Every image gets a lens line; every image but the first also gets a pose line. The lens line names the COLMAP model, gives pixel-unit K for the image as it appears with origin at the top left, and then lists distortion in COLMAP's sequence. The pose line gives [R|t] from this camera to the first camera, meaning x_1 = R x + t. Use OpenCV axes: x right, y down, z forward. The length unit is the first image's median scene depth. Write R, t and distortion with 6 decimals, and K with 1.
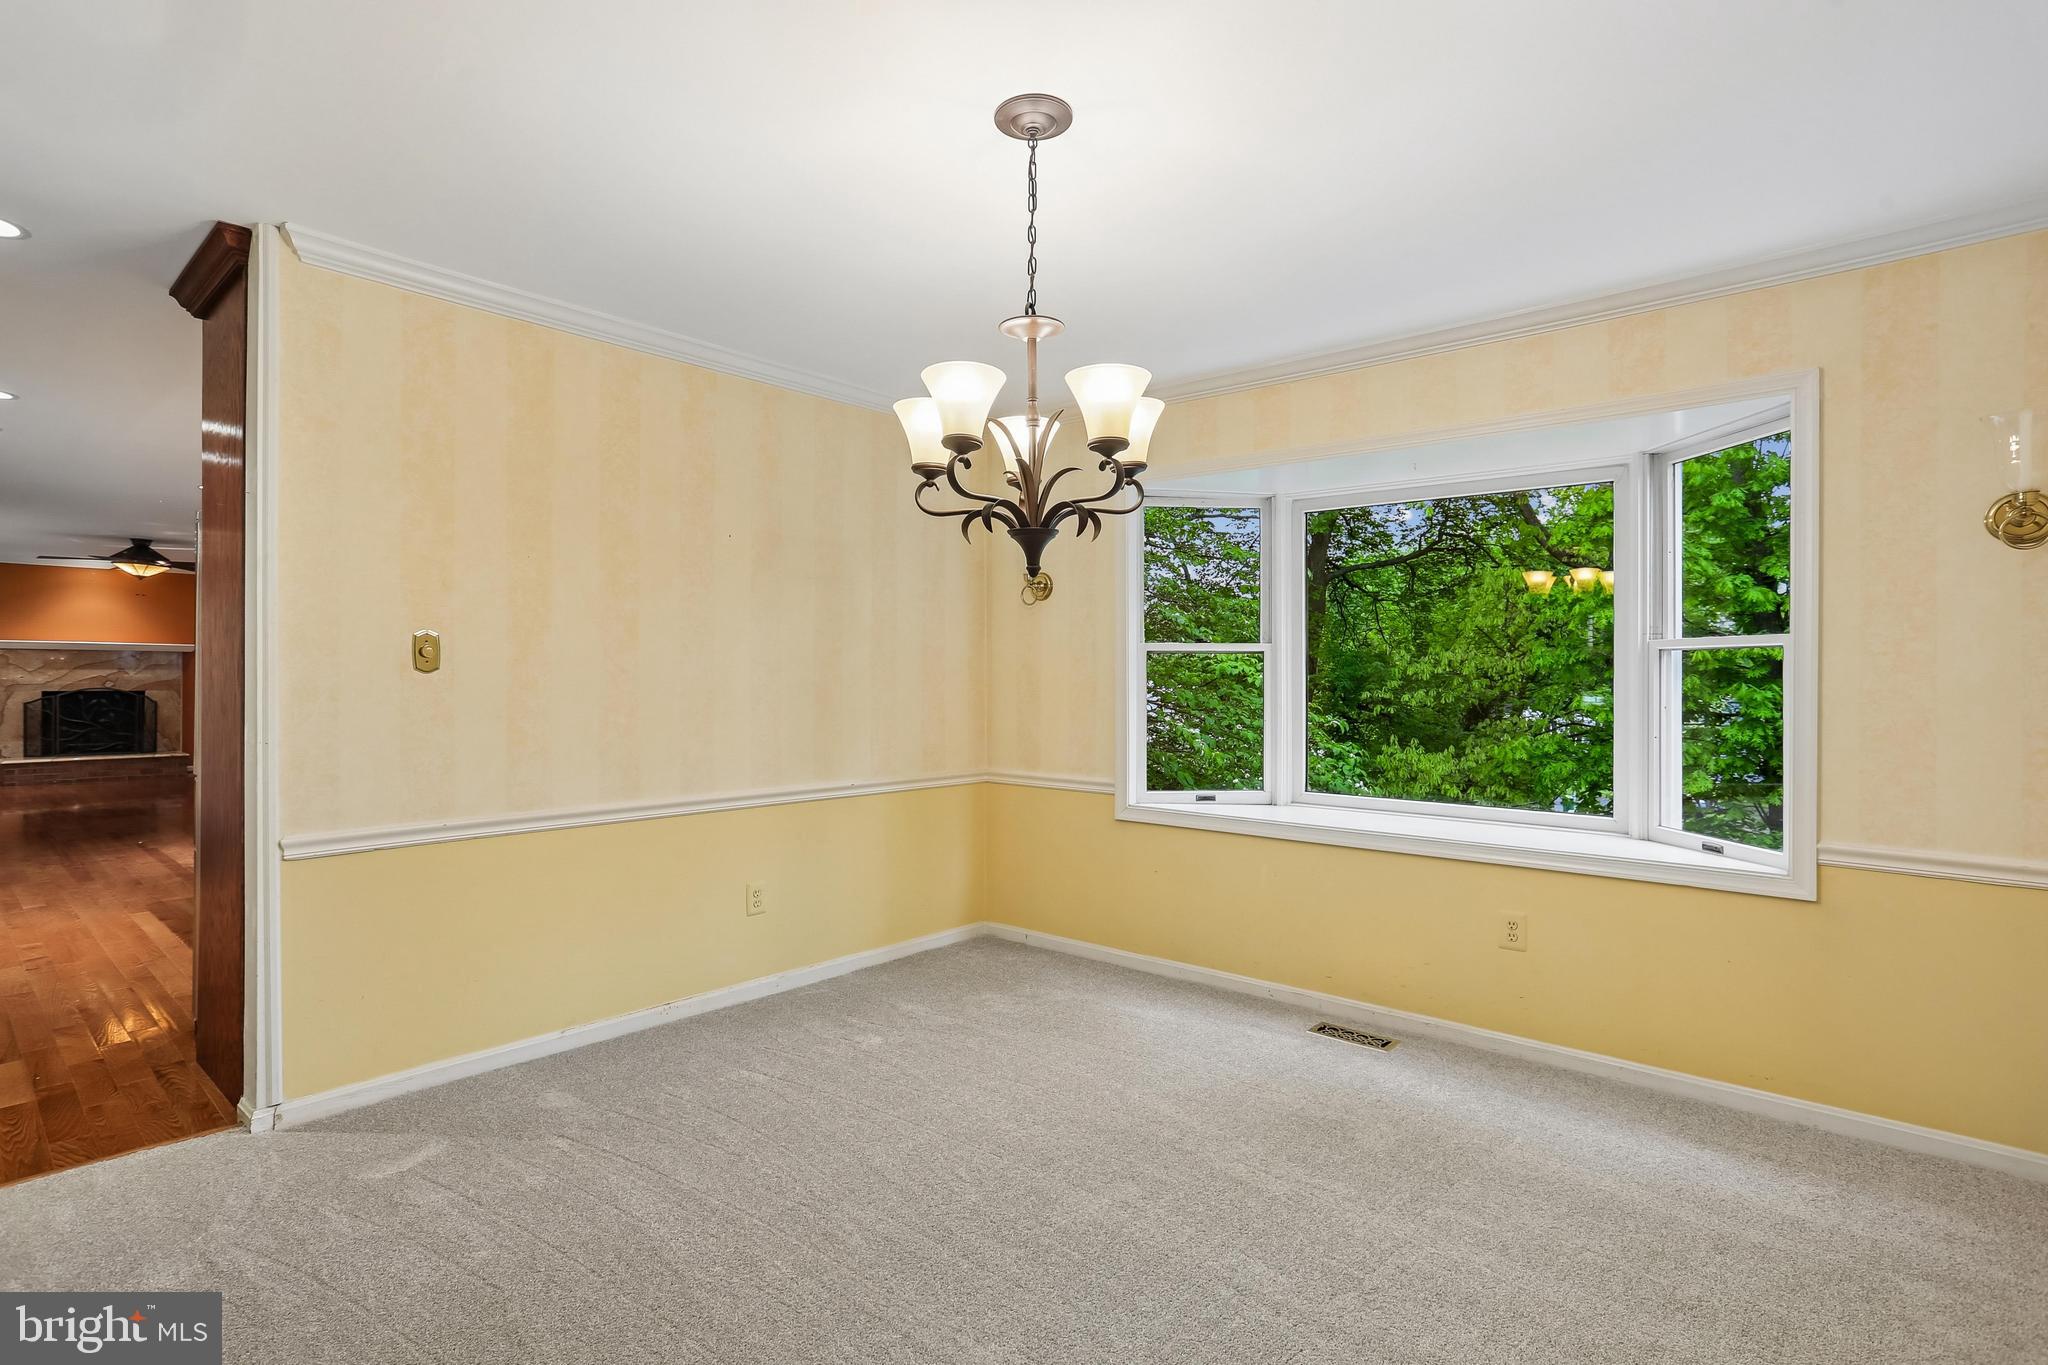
lens RADIAL K [[943.3, 0, 1028.7], [0, 943.3, 680.3], [0, 0, 1]] dist [0.001906, 0.000147]
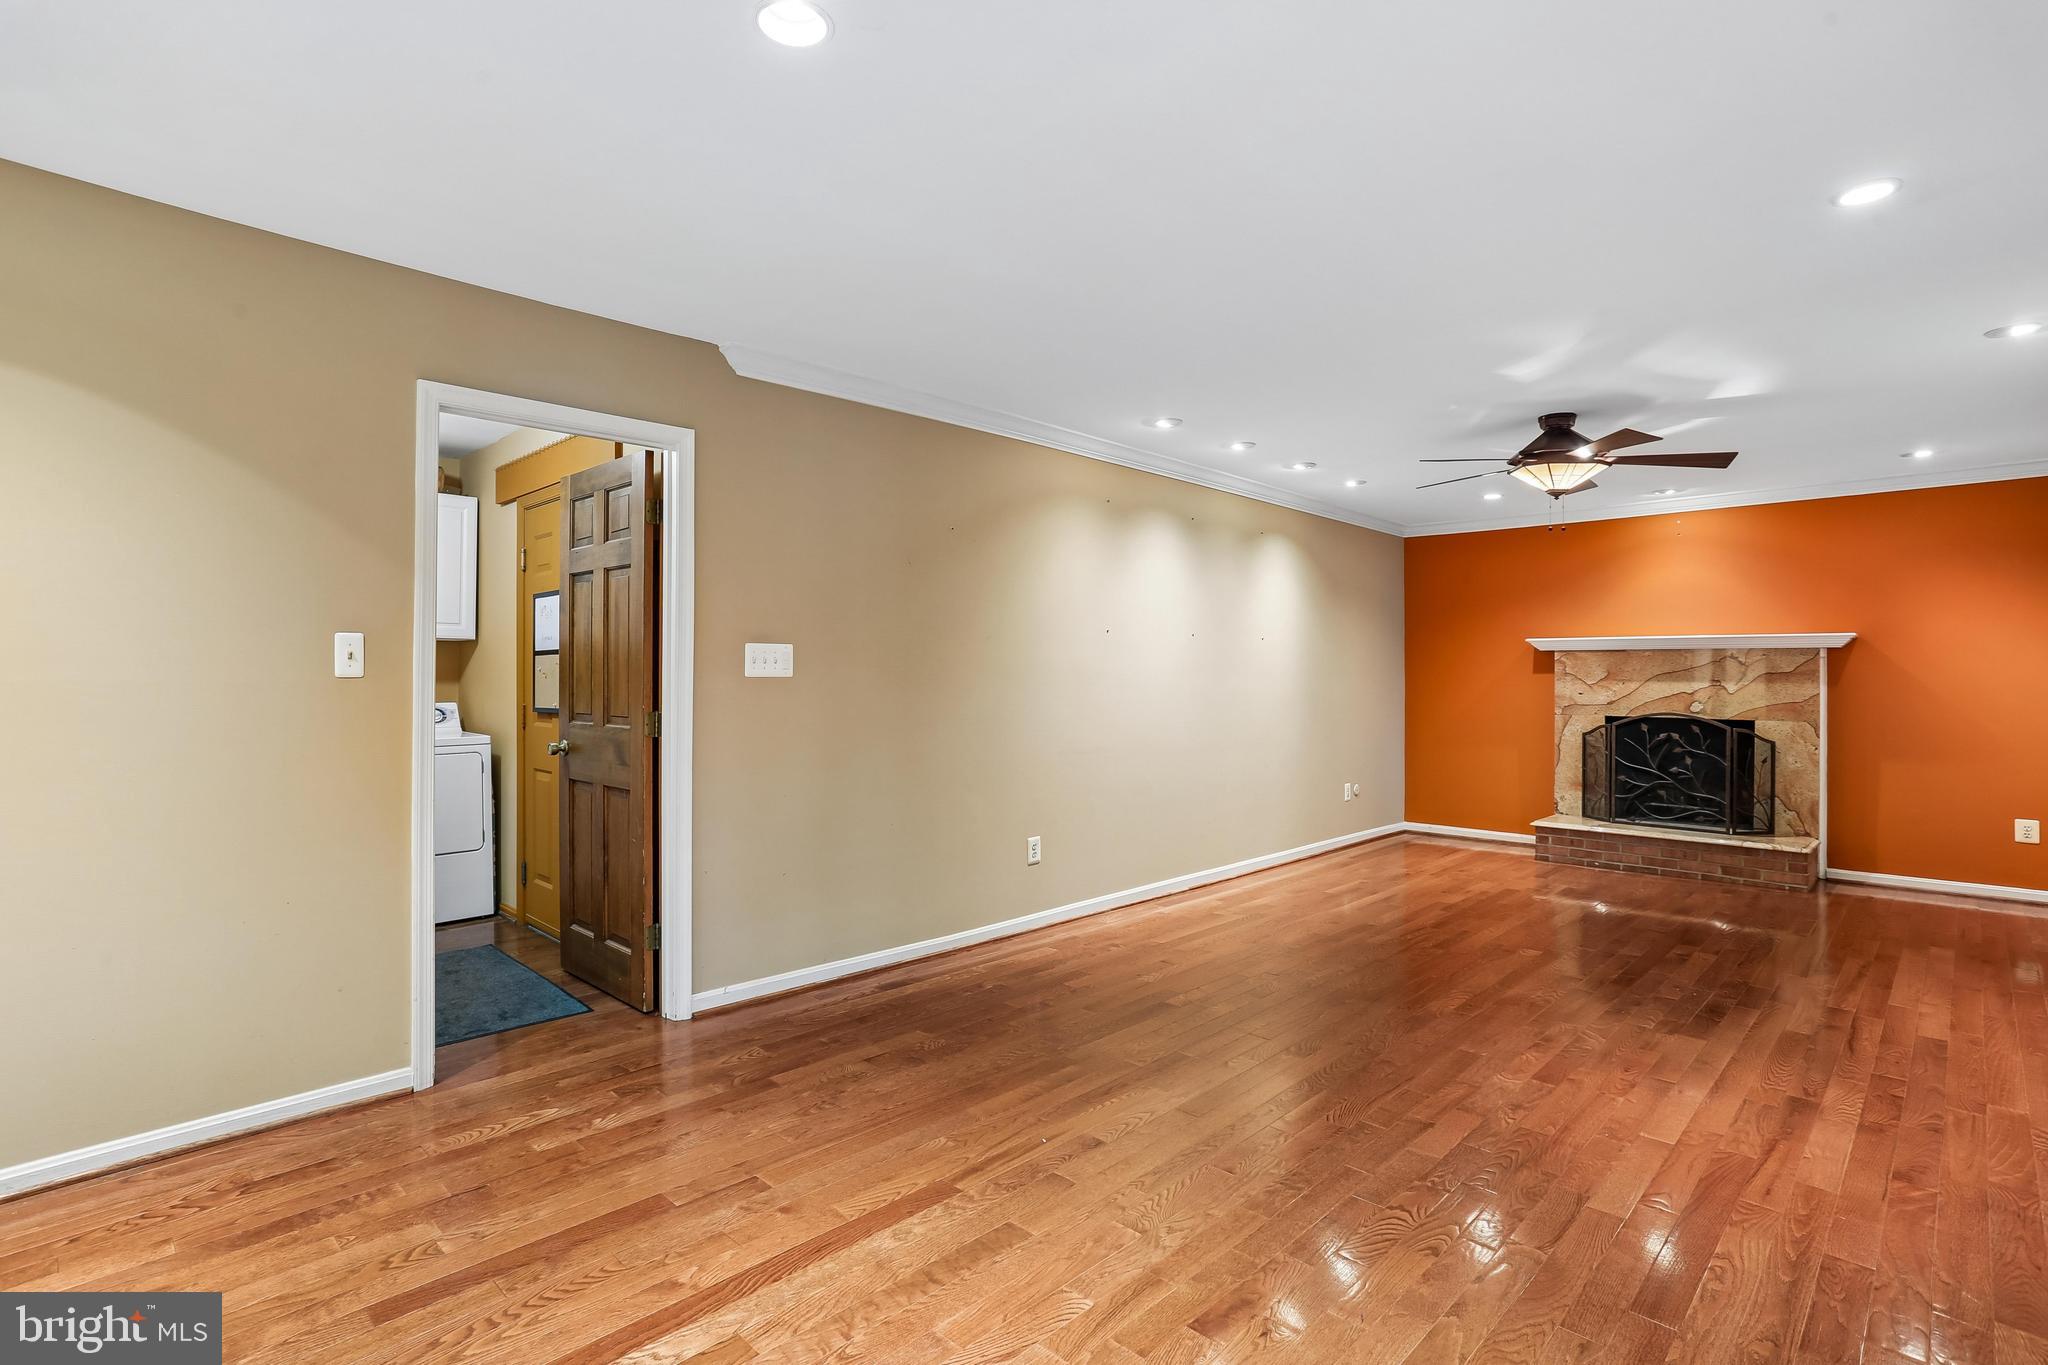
lens RADIAL K [[979.0, 0, 1013.5], [0, 979.0, 683.4], [0, 0, 1]] dist [-0.014319, 0.001780]
pose [[-0.094573, 0.001358, -0.995517, -0.356227], [-0.010394, 0.999943, 0.002352, -0.007766], [0.995464, 0.010570, -0.094554, 0.665817]]
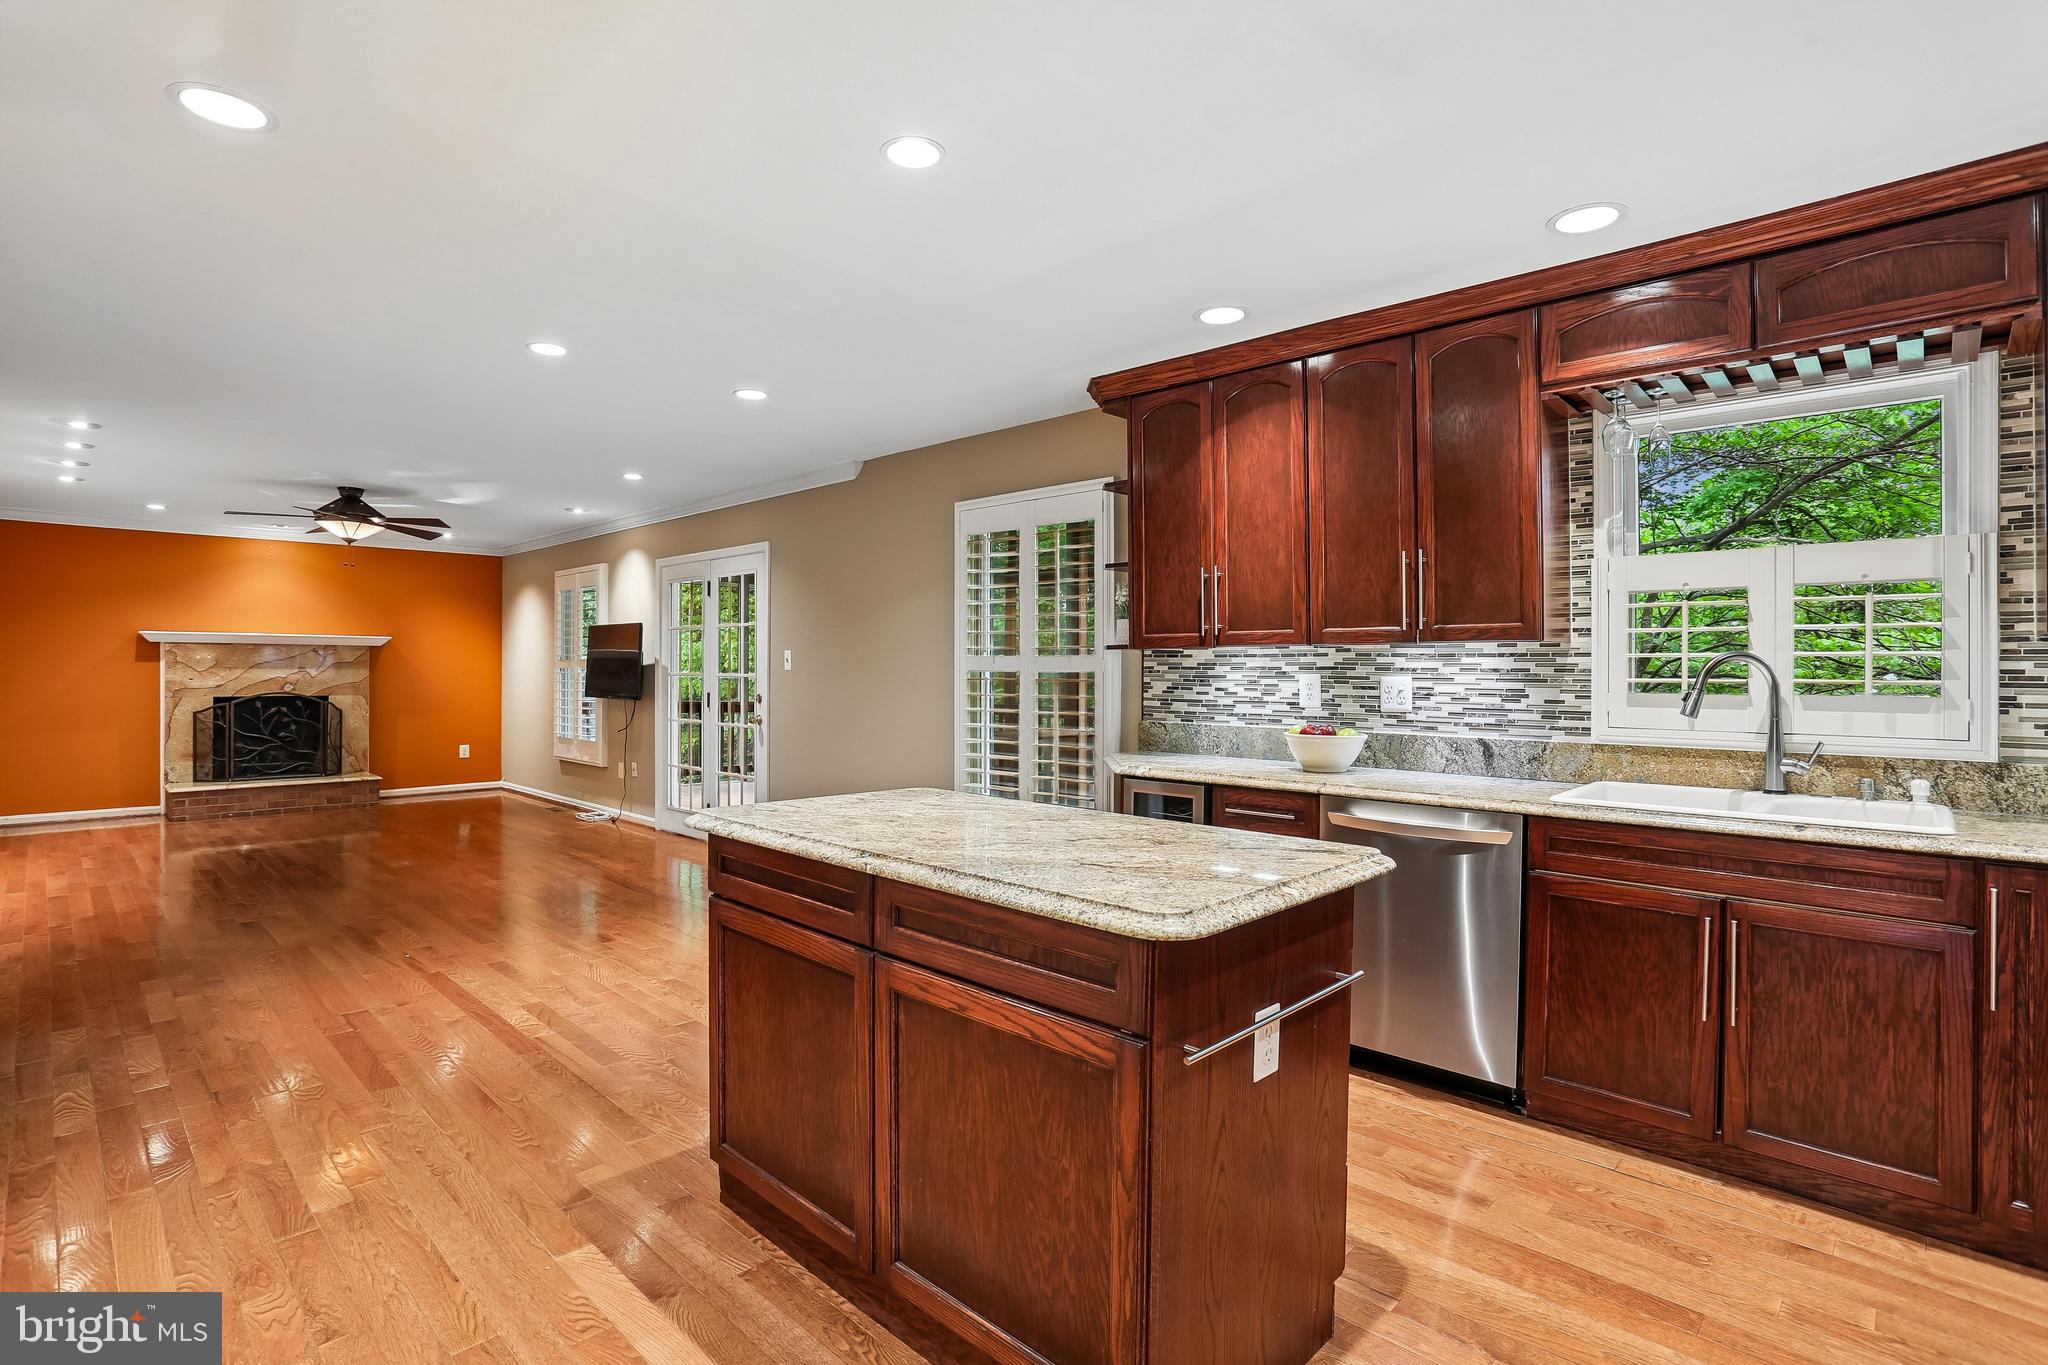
lens RADIAL K [[979.0, 0, 1008.3], [0, 979.0, 673.1], [0, 0, 1]] dist [-0.014319, 0.001780]
pose [[0.996052, -0.001529, -0.088762, -0.323551], [0.001297, 0.999996, -0.002678, -0.005016], [0.088766, 0.002552, 0.996049, 0.264894]]
